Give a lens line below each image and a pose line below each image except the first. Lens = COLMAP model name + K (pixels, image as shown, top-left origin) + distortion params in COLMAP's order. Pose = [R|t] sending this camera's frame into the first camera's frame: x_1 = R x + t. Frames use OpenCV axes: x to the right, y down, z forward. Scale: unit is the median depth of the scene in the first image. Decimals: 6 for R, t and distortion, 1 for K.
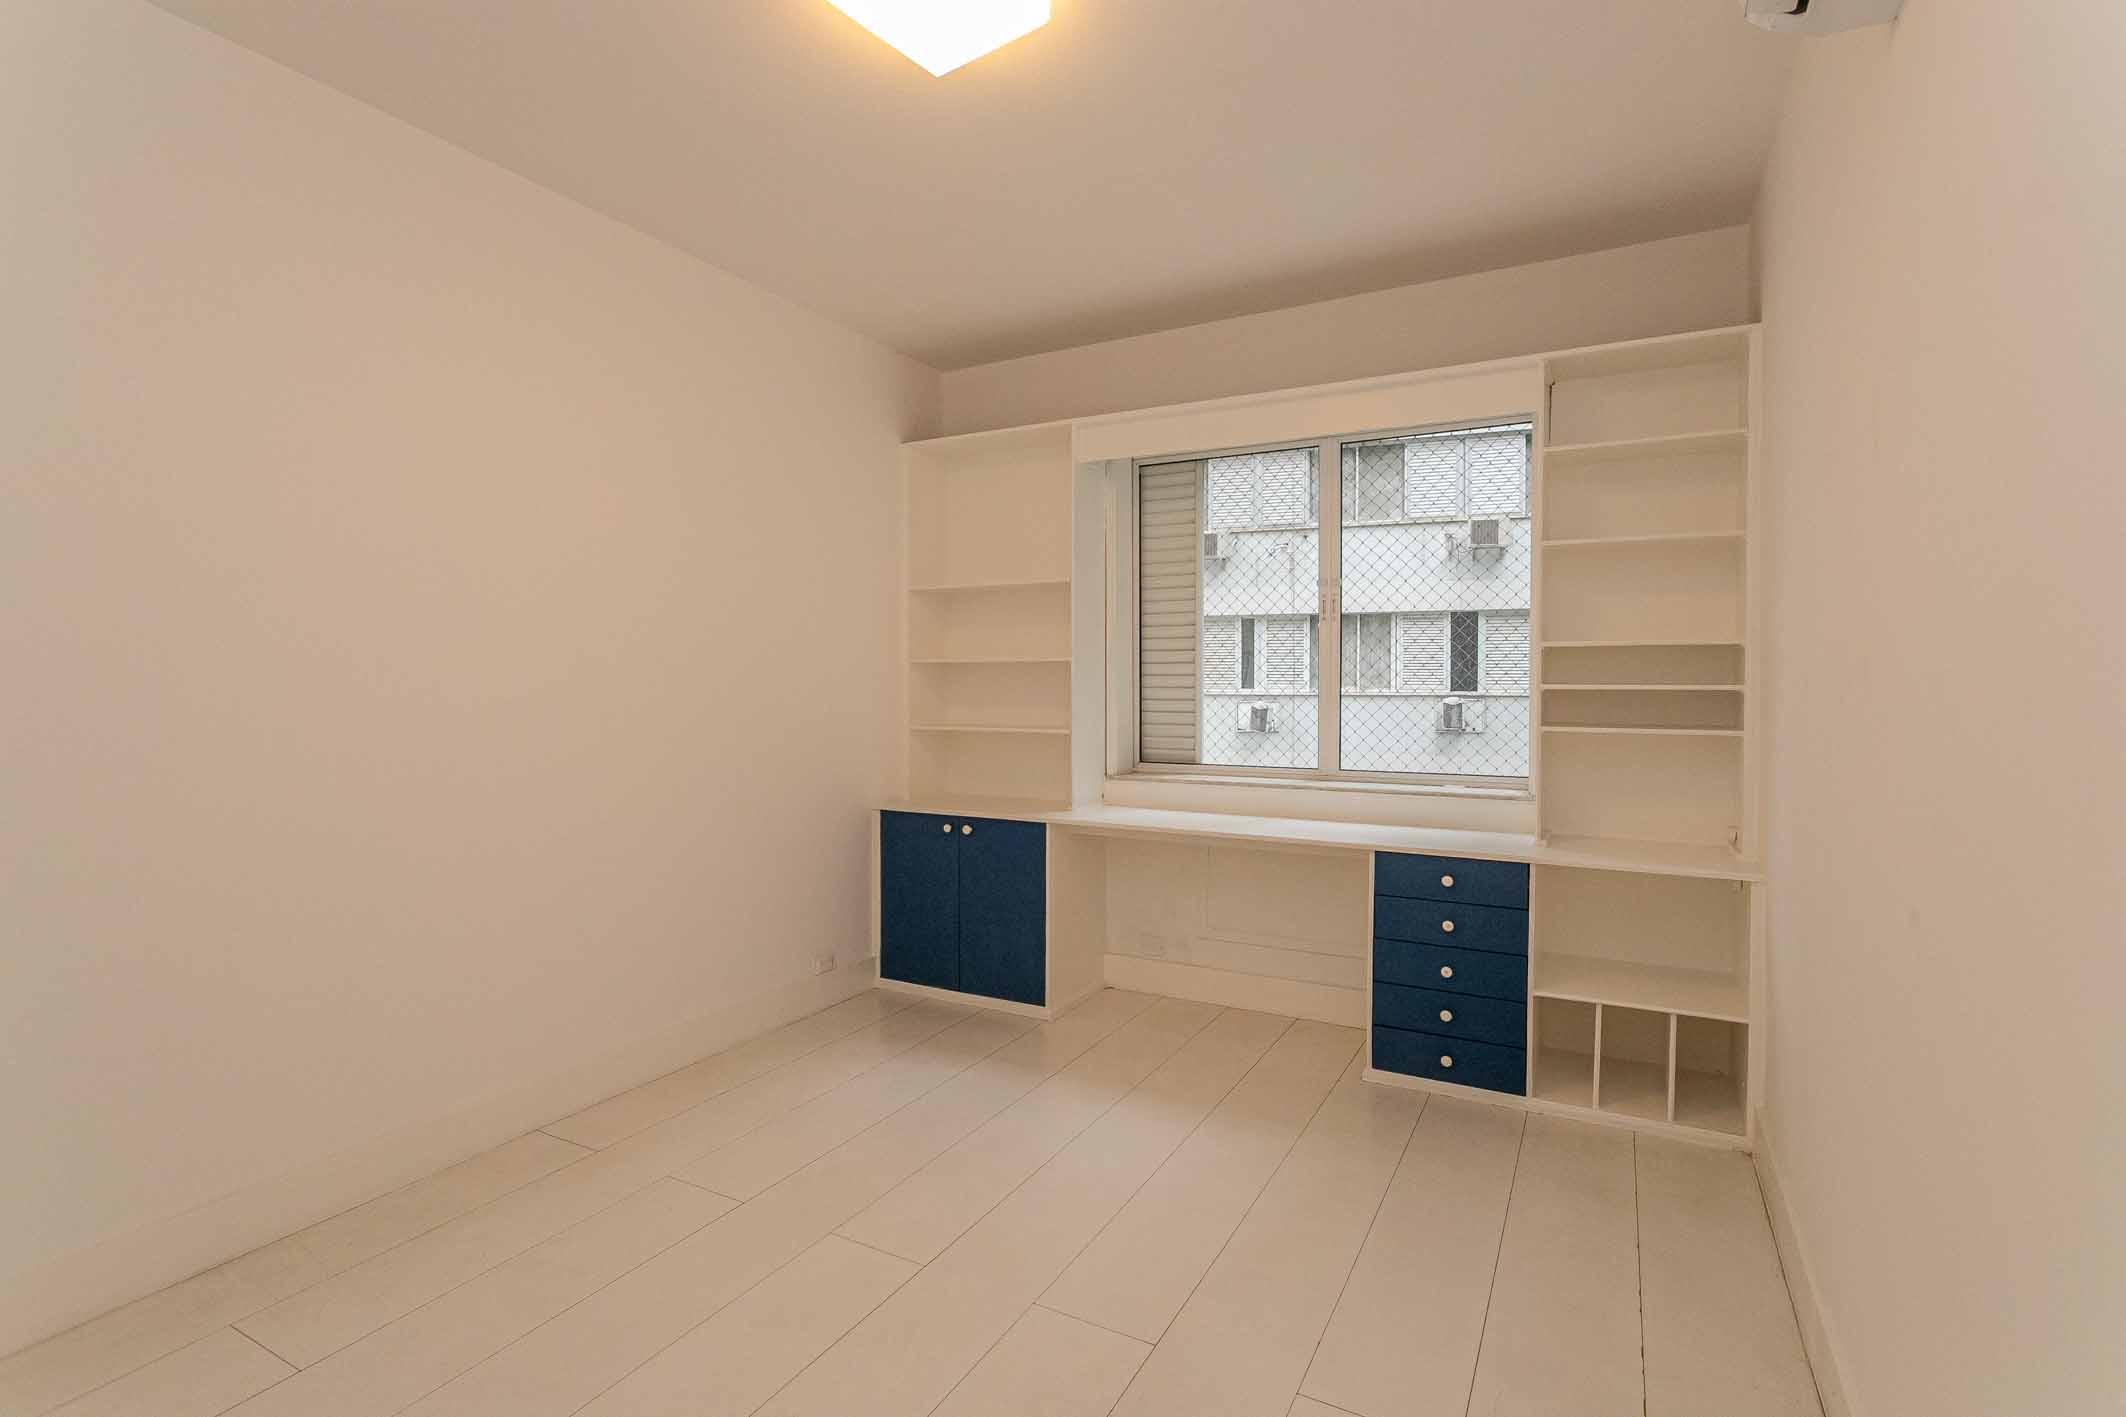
lens RADIAL K [[991.2, 0, 1111.9], [0, 991.2, 707.1], [0, 0, 1]] dist [-0.001174, 0.000347]
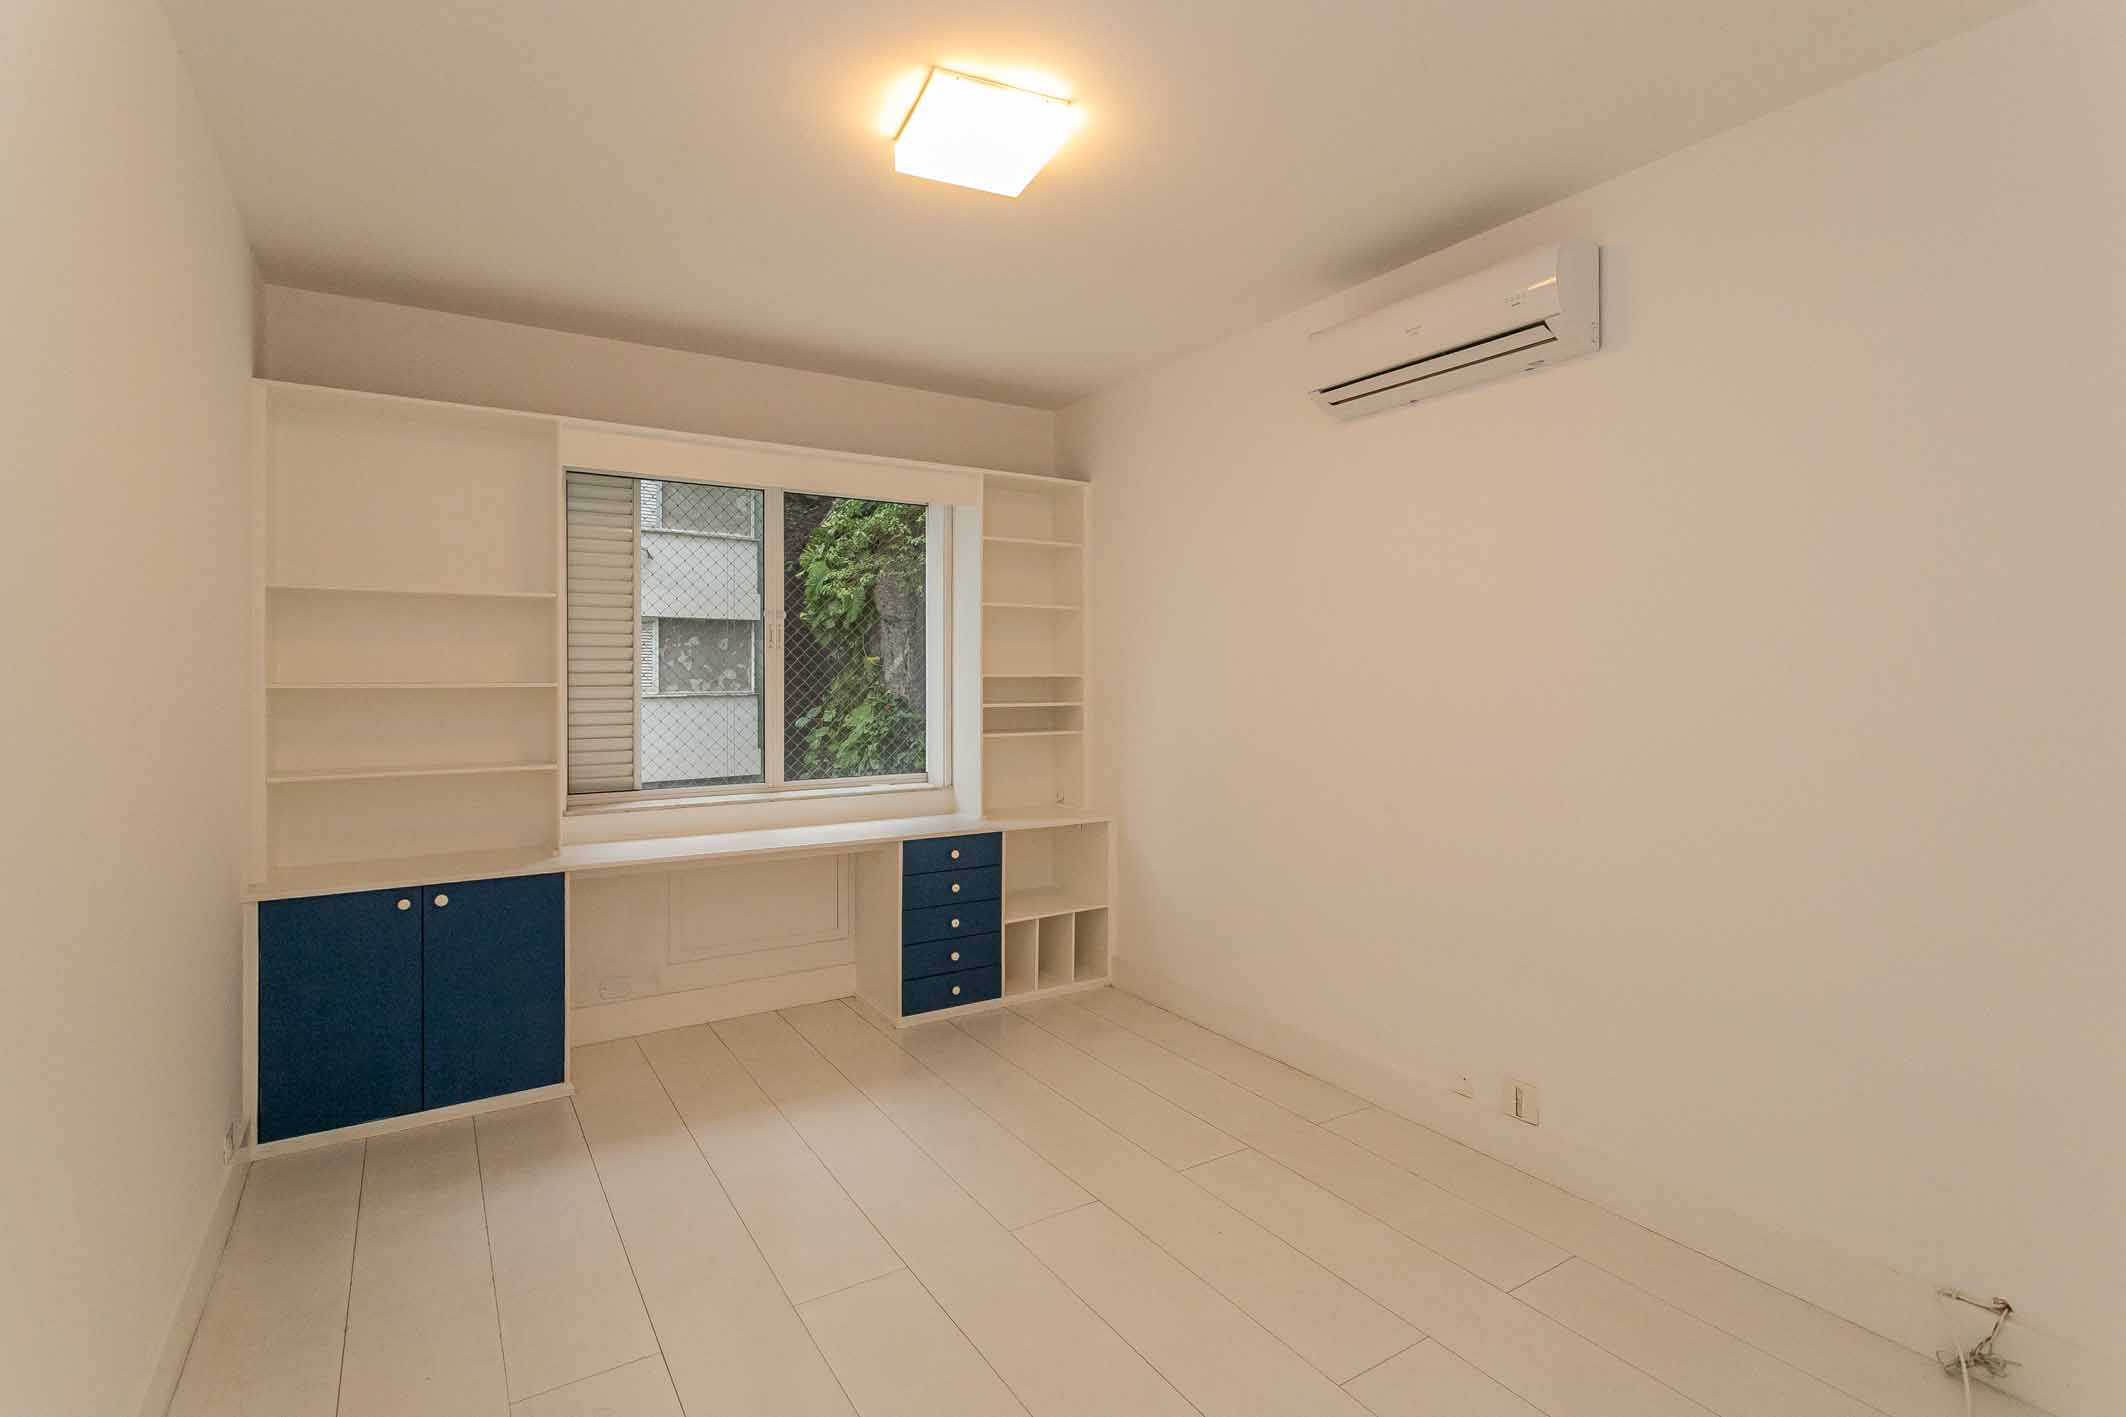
lens RADIAL K [[1007.1, 0, 1051.8], [0, 1007.1, 699.7], [0, 0, 1]] dist [0.002119, 0.002015]
pose [[0.491870, -0.019328, 0.870454, -0.740326], [0.028269, 0.999581, 0.006221, -0.034458], [-0.870210, 0.021547, 0.492210, 0.211538]]
